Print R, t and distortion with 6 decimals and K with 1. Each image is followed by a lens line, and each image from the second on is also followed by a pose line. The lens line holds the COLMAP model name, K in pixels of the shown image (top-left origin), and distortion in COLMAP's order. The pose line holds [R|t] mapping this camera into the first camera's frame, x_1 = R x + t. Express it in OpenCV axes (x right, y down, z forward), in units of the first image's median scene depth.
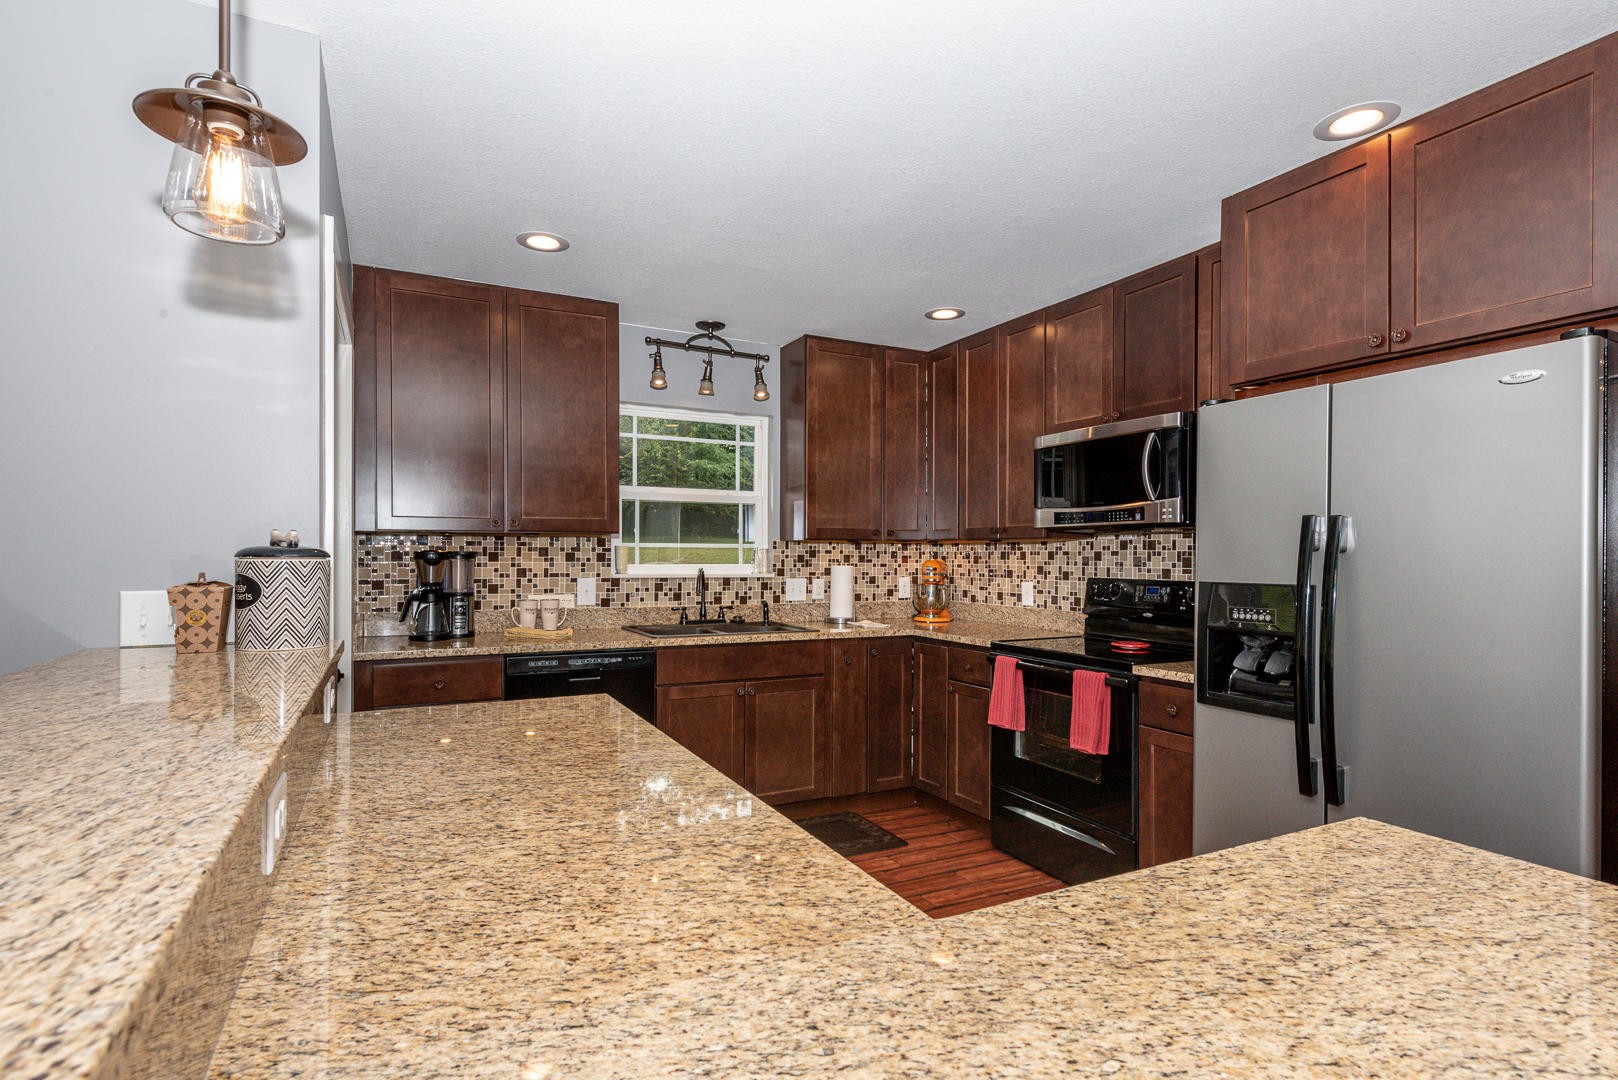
lens RADIAL K [[827.6, 0, 804.1], [0, 827.6, 556.6], [0, 0, 1]] dist [0.009859, -0.000133]
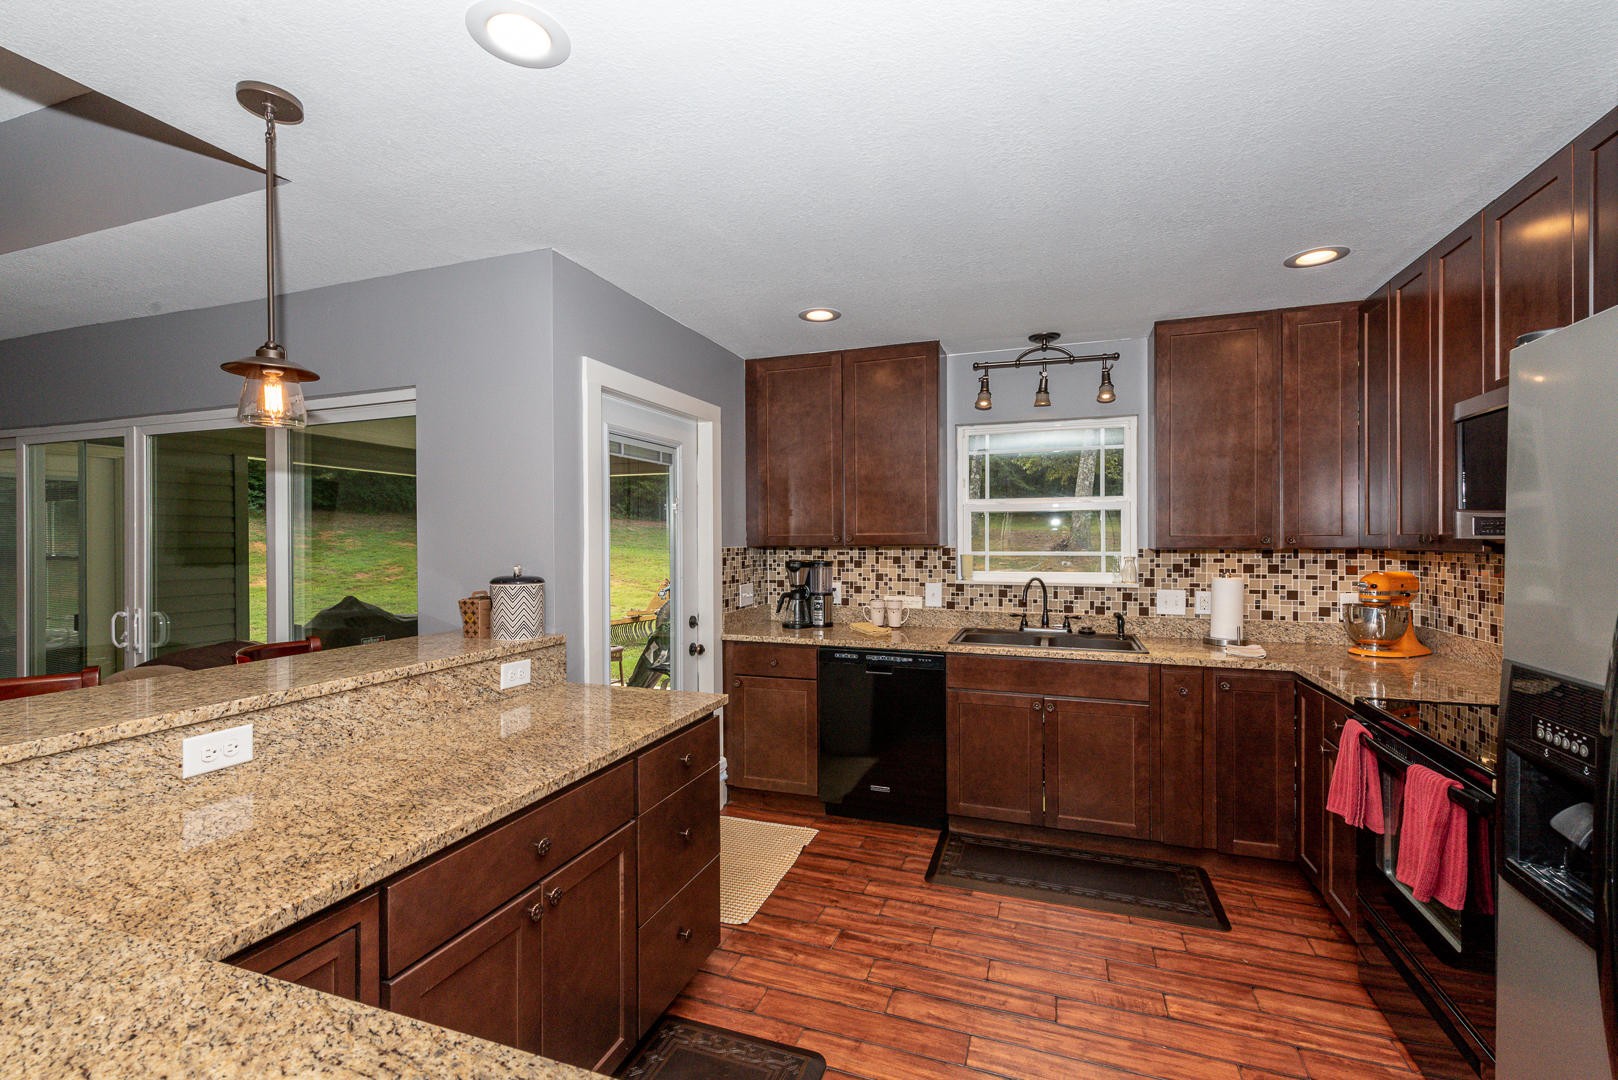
lens RADIAL K [[694.7, 0, 777.2], [0, 694.7, 542.6], [0, 0, 1]] dist [0.018969, -0.007583]
pose [[0.676939, -0.002404, -0.736035, 0.290320], [0.003833, 0.999993, 0.000259, -0.030338], [0.736029, -0.002996, 0.676943, 0.183002]]
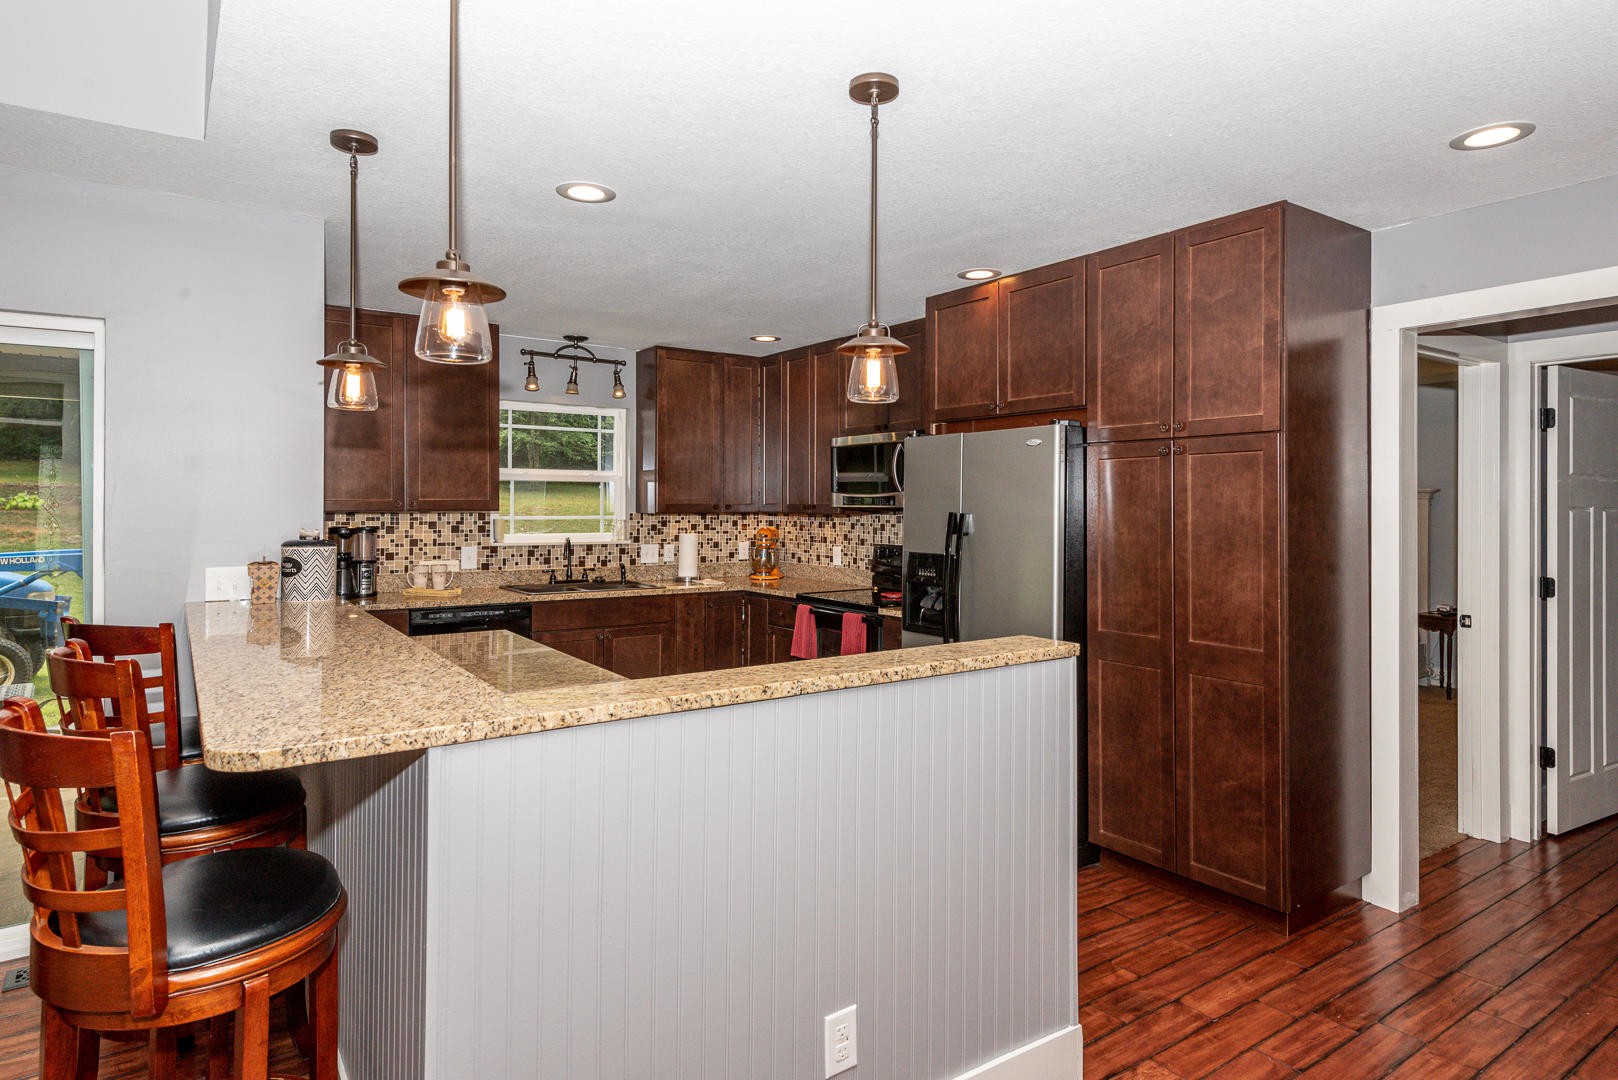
lens RADIAL K [[922.8, 0, 839.0], [0, 922.8, 506.0], [0, 0, 1]] dist [0.002263, -0.000111]
pose [[0.986513, 0.000872, 0.163678, 0.046350], [-0.000828, 1.000000, -0.000332, -0.031892], [-0.163678, 0.000192, 0.986514, -0.399027]]
